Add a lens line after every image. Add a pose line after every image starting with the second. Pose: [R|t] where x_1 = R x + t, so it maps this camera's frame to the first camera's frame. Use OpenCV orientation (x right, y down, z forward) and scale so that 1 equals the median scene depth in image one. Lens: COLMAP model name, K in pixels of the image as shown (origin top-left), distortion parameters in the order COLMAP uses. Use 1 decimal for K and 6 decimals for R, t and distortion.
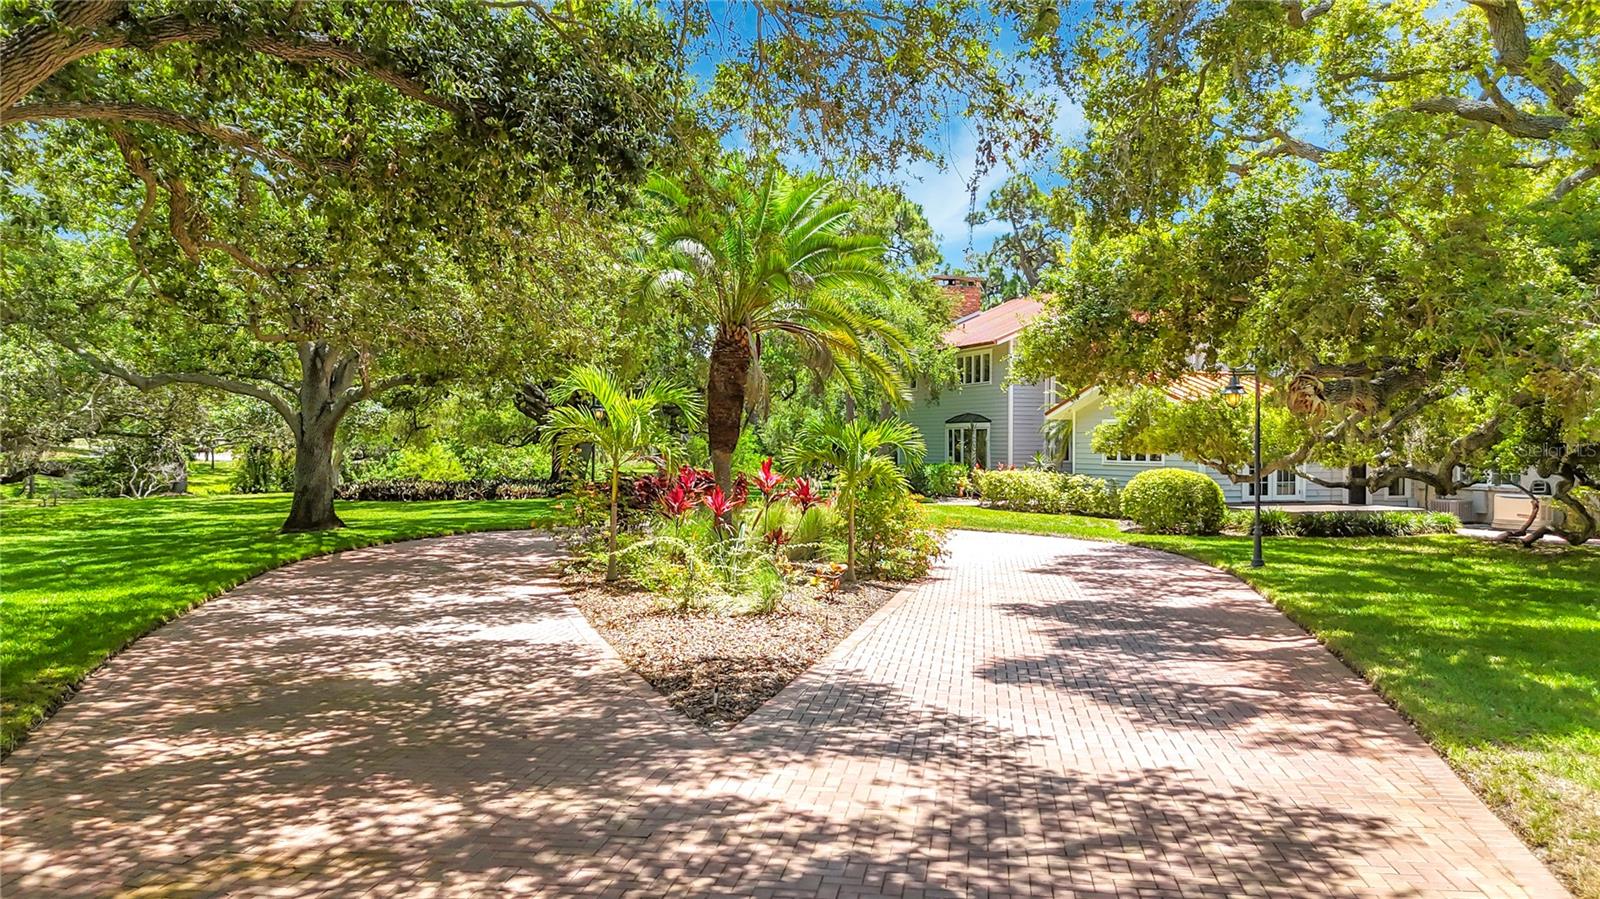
lens RADIAL K [[1130.4, 0, 746.5], [0, 1130.4, 447.1], [0, 0, 1]] dist [0.005992, -0.007031]
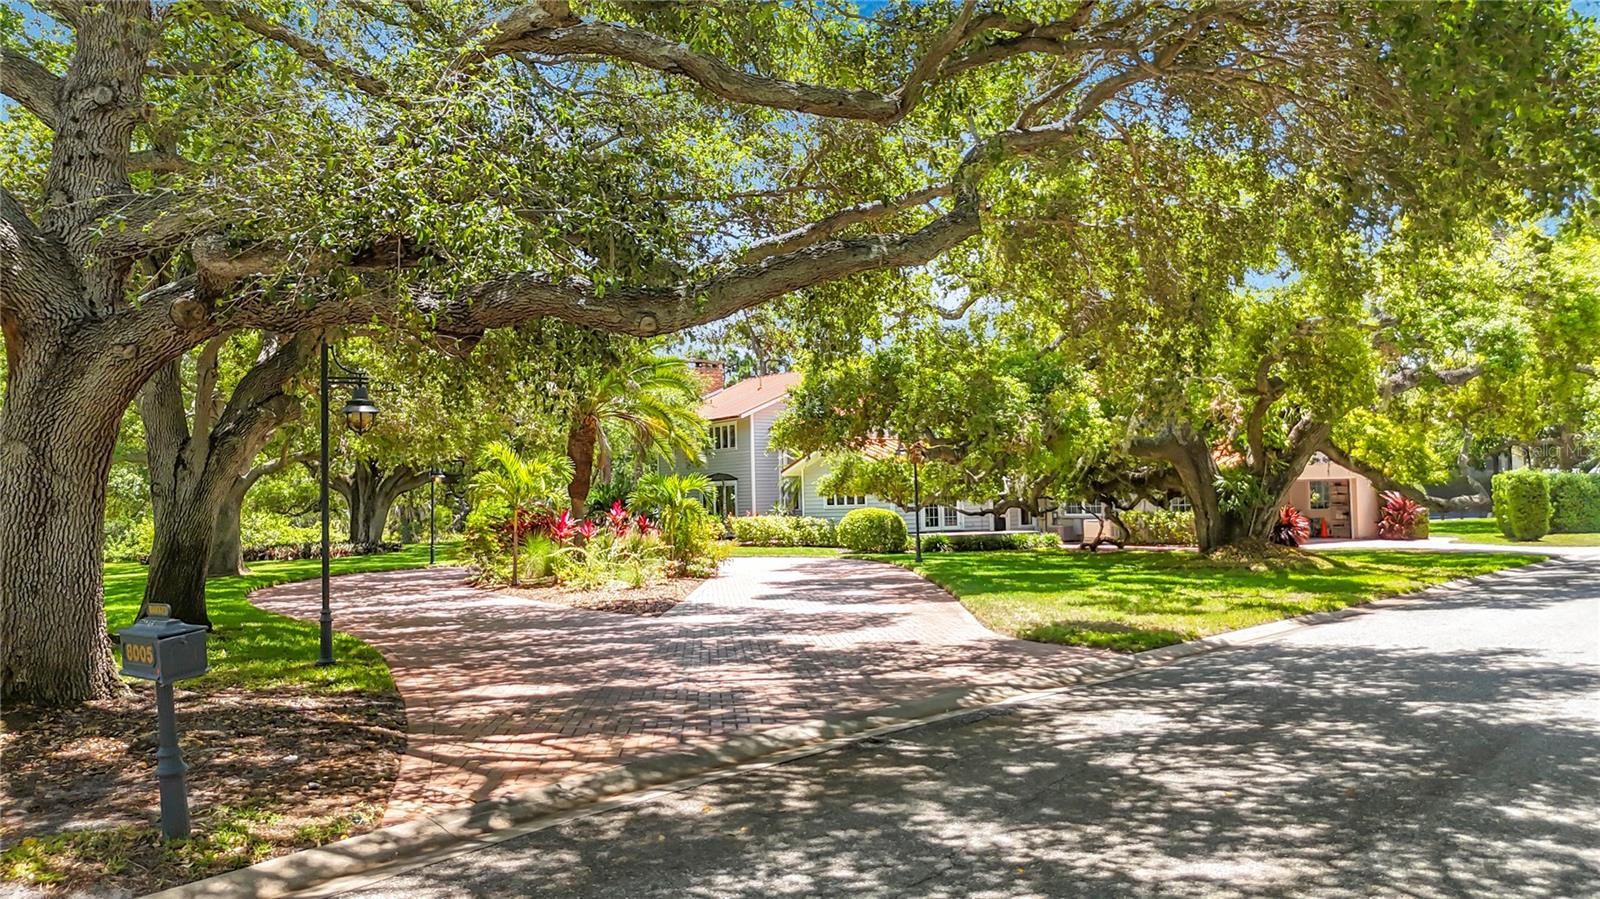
lens RADIAL K [[1130.4, 0, 800.3], [0, 1130.4, 449.2], [0, 0, 1]] dist [0.005992, -0.007031]
pose [[0.959320, -0.017211, 0.281796, -0.090579], [0.032769, 0.998182, -0.050588, 0.012726], [-0.280413, 0.057764, 0.958140, -0.286638]]
